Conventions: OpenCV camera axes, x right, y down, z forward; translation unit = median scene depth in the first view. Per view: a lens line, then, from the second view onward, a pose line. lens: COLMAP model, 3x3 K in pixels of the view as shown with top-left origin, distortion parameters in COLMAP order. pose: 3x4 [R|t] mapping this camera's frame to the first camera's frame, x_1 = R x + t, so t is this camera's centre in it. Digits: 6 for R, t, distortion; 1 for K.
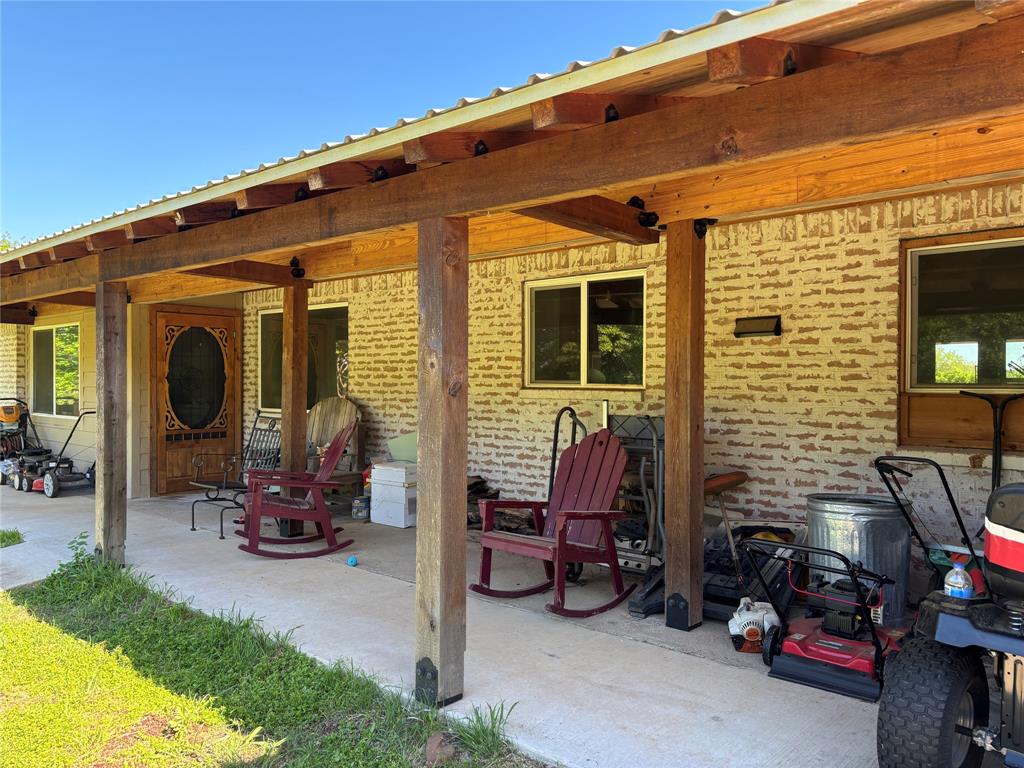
lens RADIAL K [[759.9, 0, 510.4], [0, 759.9, 383.8], [0, 0, 1]] dist [0.063790, -0.066744]
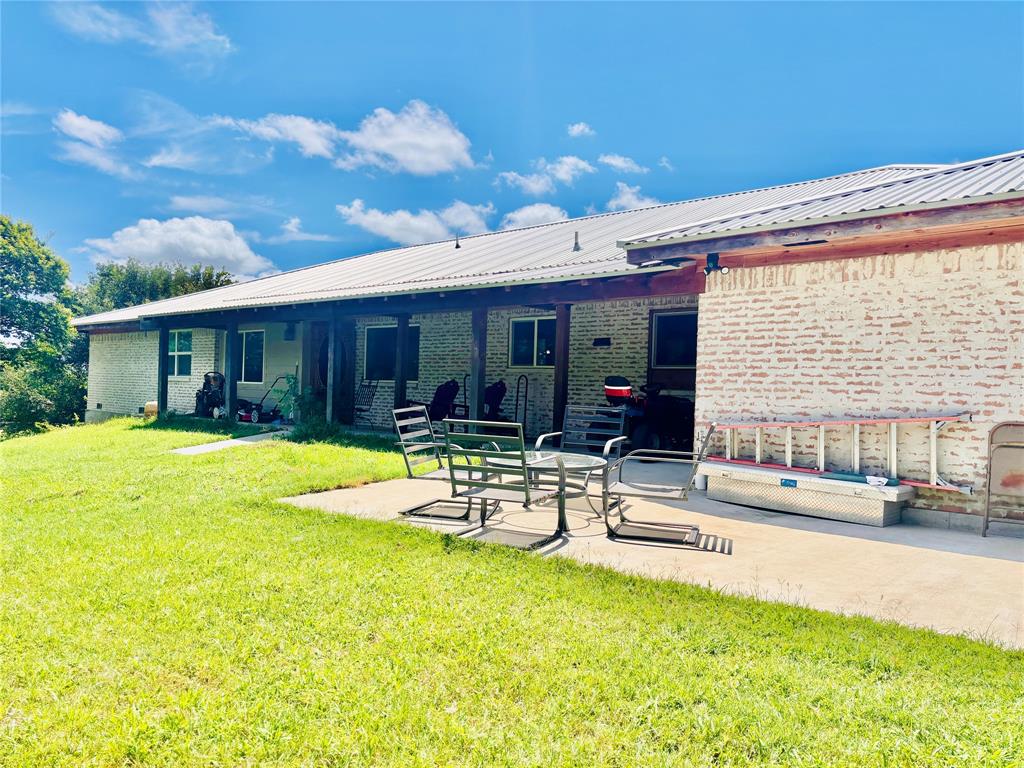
lens RADIAL K [[759.9, 0, 513.1], [0, 759.9, 384.4], [0, 0, 1]] dist [0.063790, -0.066744]
pose [[0.999673, 0.025579, 0.000676, 0.041218], [-0.025569, 0.999598, -0.012220, 0.101059], [-0.000988, 0.012198, 0.999925, -1.472255]]
